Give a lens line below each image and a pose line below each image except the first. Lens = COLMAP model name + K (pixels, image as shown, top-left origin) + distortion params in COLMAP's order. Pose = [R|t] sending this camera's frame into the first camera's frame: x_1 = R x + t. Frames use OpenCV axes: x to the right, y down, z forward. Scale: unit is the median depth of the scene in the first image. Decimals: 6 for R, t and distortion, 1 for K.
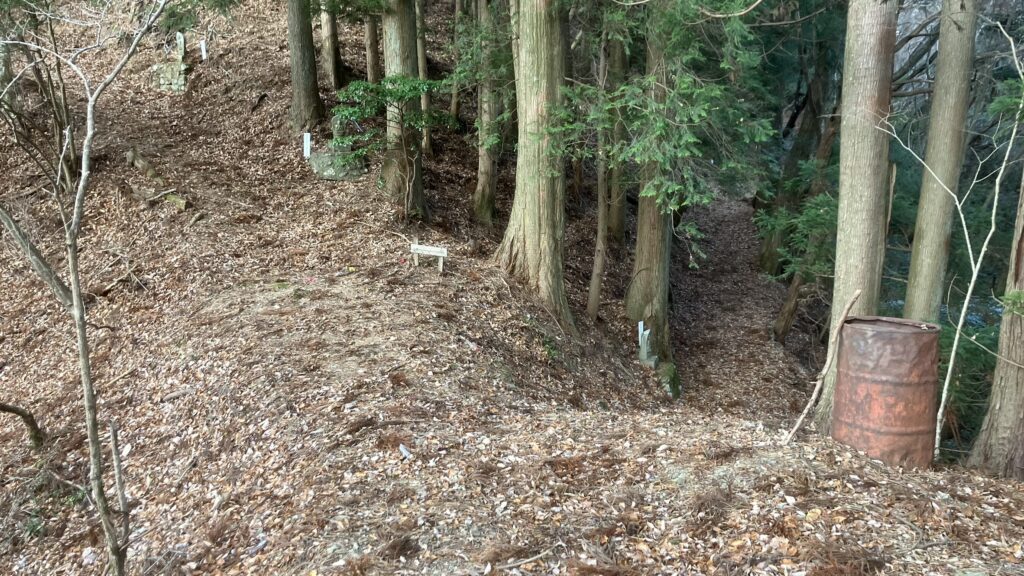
lens RADIAL K [[834.4, 0, 512.0], [0, 834.4, 288.0], [0, 0, 1]] dist [0.001448, -0.001046]
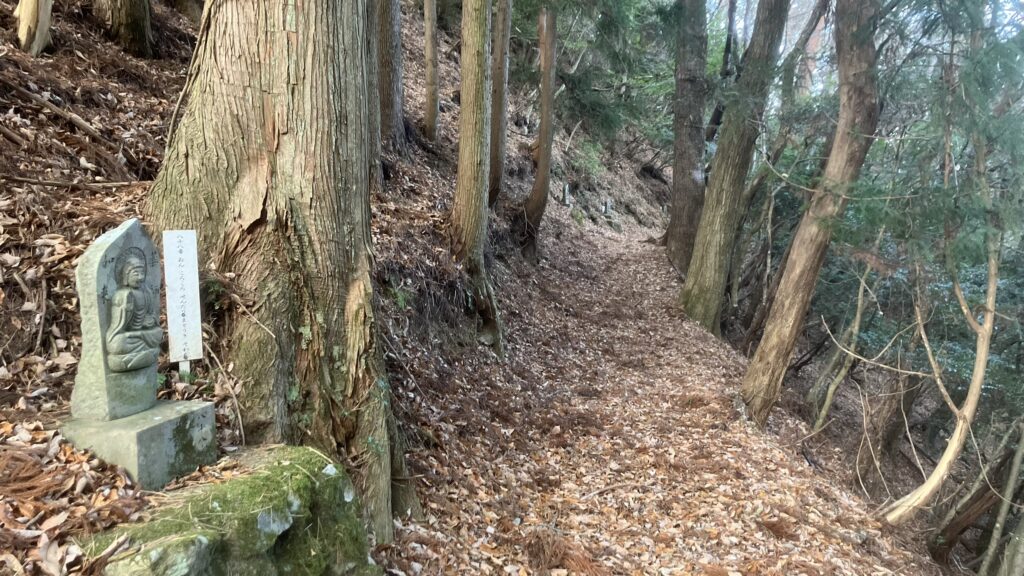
lens RADIAL K [[834.4, 0, 512.0], [0, 834.4, 288.0], [0, 0, 1]] dist [0.001448, -0.001046]
pose [[0.993501, 0.016547, 0.112616, 0.157590], [0.001877, 0.986861, -0.161560, 0.063537], [-0.113810, 0.160722, 0.980416, 0.612082]]
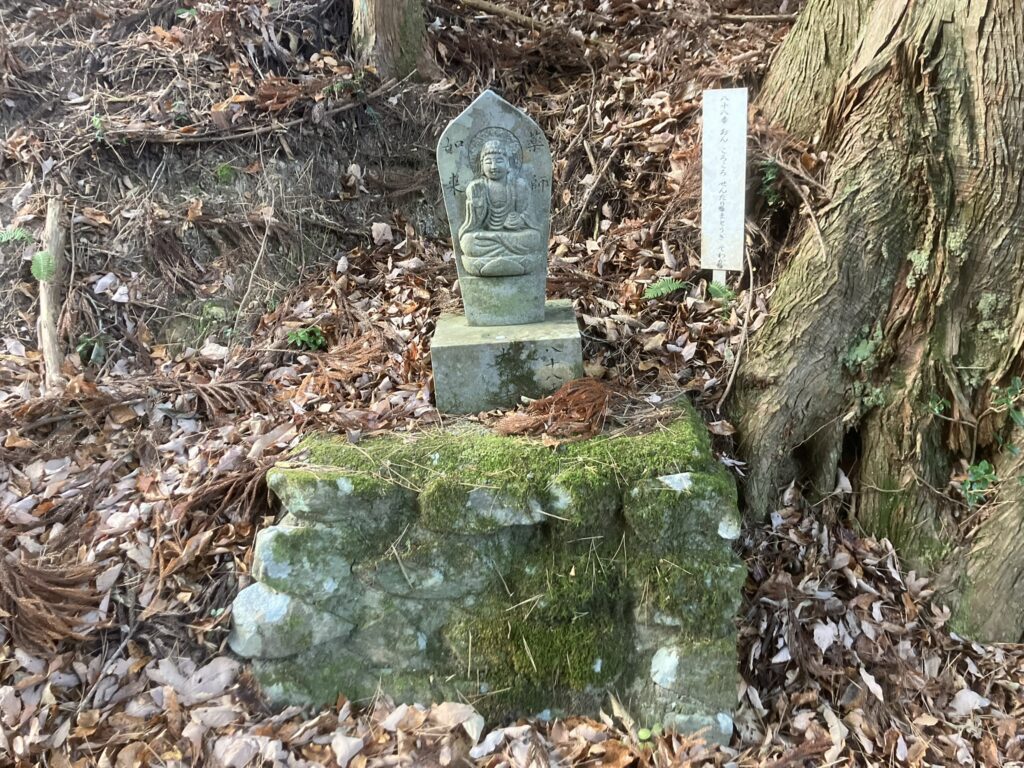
lens RADIAL K [[823.9, 0, 512.0], [0, 823.9, 384.0], [0, 0, 1]] dist [0.000125, -0.000929]
pose [[0.343910, 0.337801, -0.876137, 0.209428], [-0.171734, 0.939940, 0.294990, 0.039051], [0.923165, 0.049012, 0.381267, 0.696764]]
